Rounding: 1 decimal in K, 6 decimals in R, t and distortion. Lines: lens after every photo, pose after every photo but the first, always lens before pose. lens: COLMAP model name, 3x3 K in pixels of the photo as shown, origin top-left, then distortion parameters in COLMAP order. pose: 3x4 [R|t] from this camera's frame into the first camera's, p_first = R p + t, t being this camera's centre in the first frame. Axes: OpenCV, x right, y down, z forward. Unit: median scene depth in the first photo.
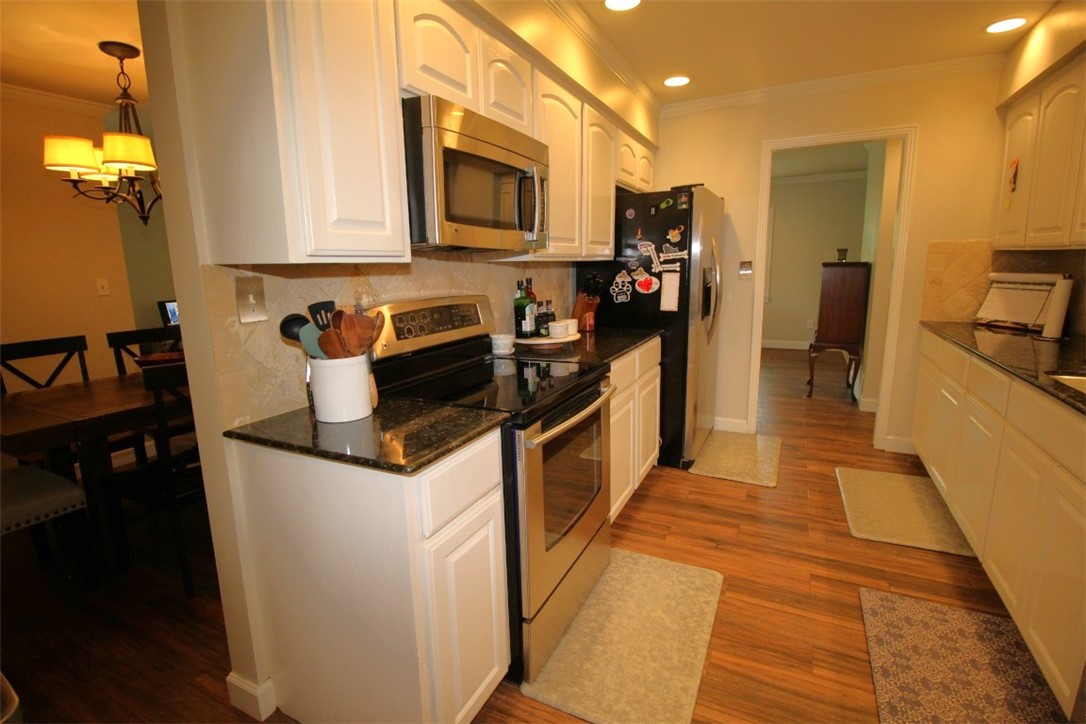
lens RADIAL K [[504.2, 0, 540.2], [0, 504.2, 361.4], [0, 0, 1]] dist [-0.000006, -0.012527]
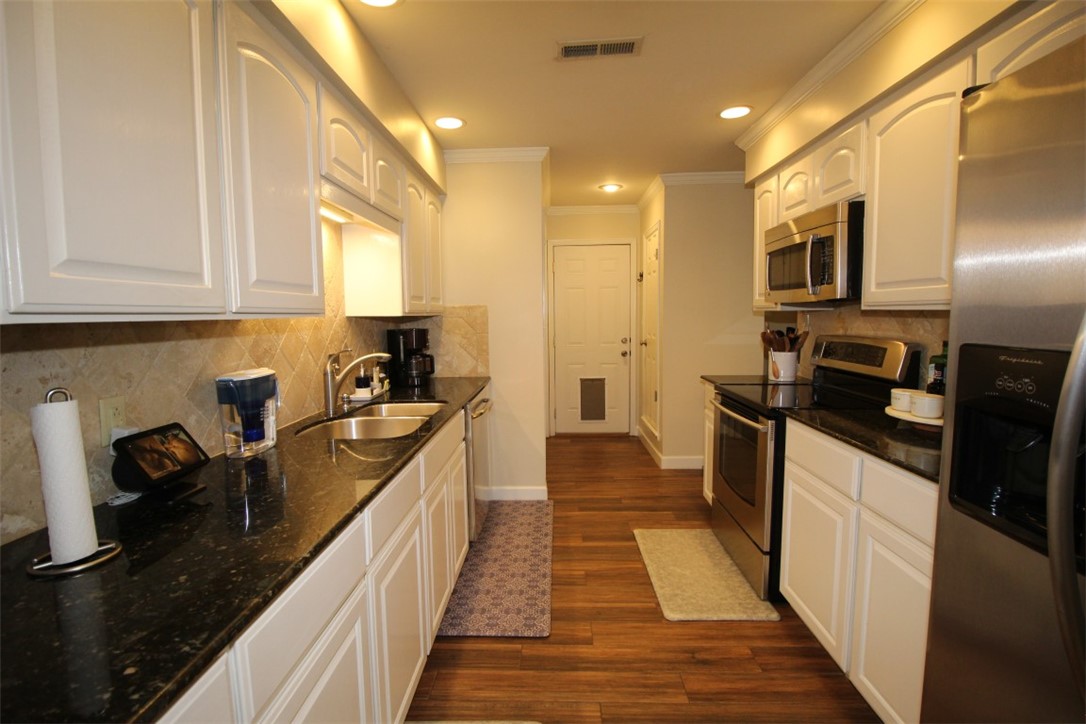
lens RADIAL K [[501.2, 0, 547.2], [0, 501.2, 358.1], [0, 0, 1]] dist [-0.000732, -0.000495]
pose [[-0.901119, 0.074096, -0.427194, 0.714268], [-0.047380, 0.962559, 0.266898, -0.254614], [0.430976, 0.260747, -0.863870, 1.195858]]
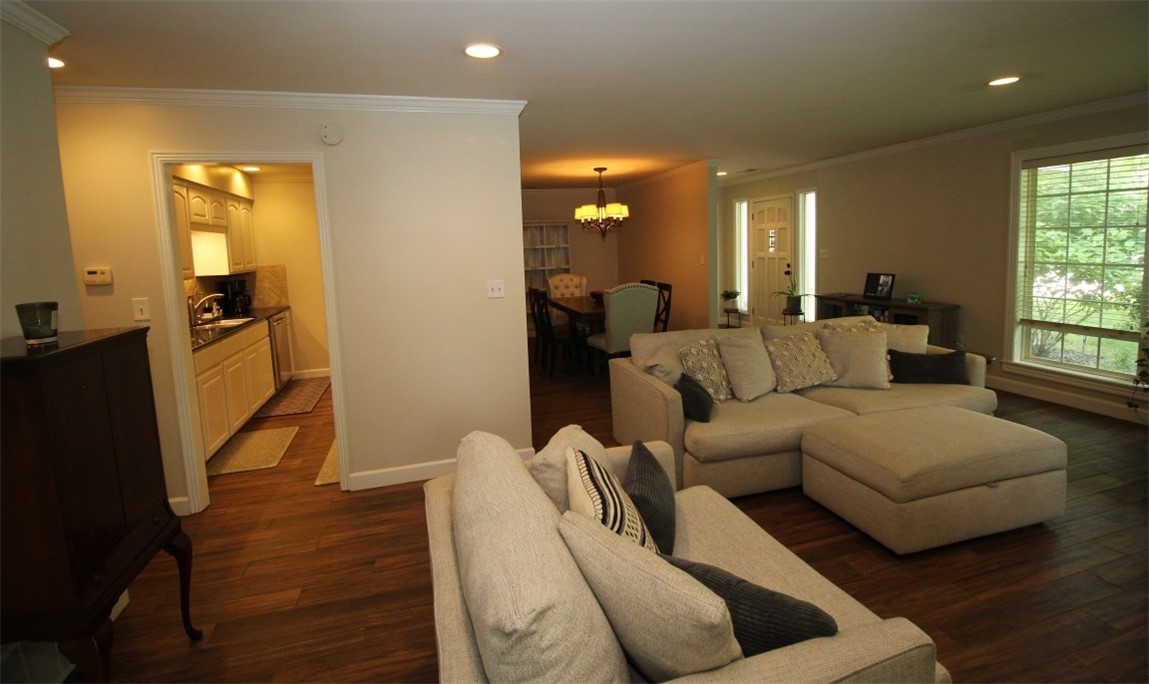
lens RADIAL K [[530.9, 0, 574.9], [0, 530.9, 288.5], [0, 0, 1]] dist [0.000798, 0.000066]
pose [[-0.728861, 0.112618, -0.675336, 0.933915], [-0.071135, 0.968585, 0.238293, -0.551203], [0.680956, 0.221723, -0.697953, 2.393980]]
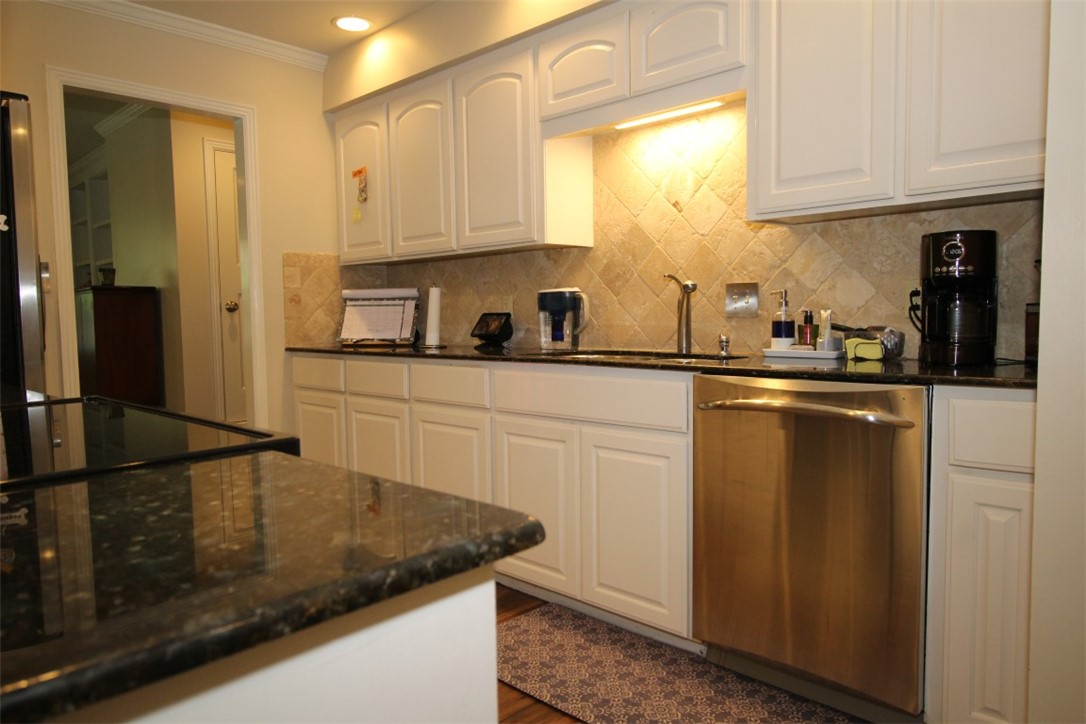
lens RADIAL K [[719.2, 0, 543.0], [0, 719.2, 362.0], [0, 0, 1]] dist [-0.002301, -0.002697]
pose [[0.299443, -0.042056, 0.953187, -0.246765], [0.188247, 0.981994, -0.015811, 0.041593], [-0.935359, 0.184169, 0.301968, 0.300644]]
